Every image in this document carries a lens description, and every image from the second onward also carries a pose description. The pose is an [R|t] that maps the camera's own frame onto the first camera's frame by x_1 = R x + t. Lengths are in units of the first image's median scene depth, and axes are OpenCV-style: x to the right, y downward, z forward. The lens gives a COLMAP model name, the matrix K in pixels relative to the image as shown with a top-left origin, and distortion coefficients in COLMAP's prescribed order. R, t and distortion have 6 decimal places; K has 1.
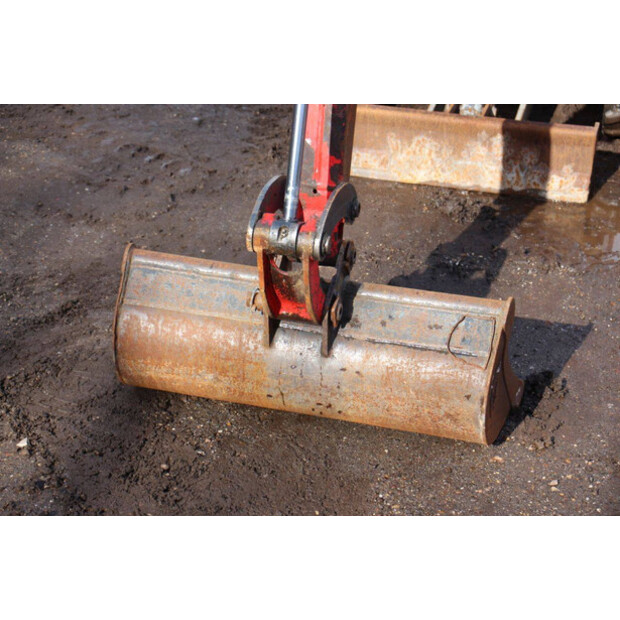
lens RADIAL K [[1538.0, 0, 292.6], [0, 1538.0, 310.7], [0, 0, 1]] dist [0.488178, -0.138019]
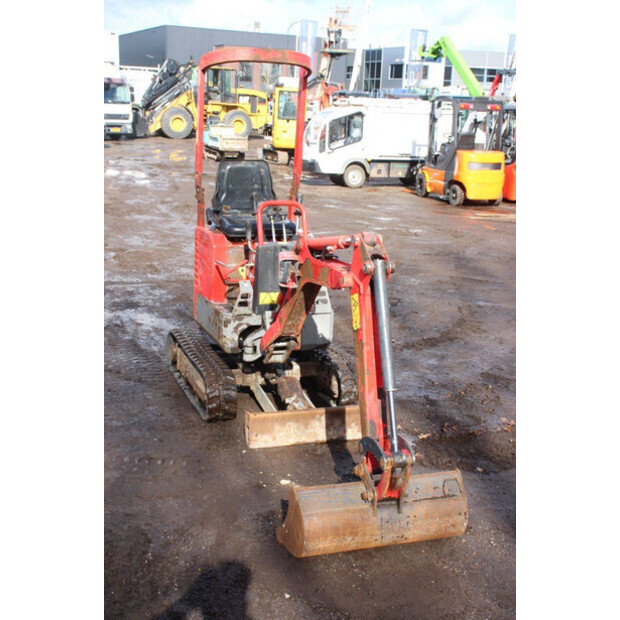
lens RADIAL K [[891.1, 0, 310.0], [0, 891.1, 310.0], [0, 0, 1]] dist [0.018471, 0.503063]
pose [[0.805340, -0.109663, 0.582582, -0.781824], [0.250785, 0.953495, -0.167194, -0.064915], [-0.537154, 0.280750, 0.795390, -0.030535]]
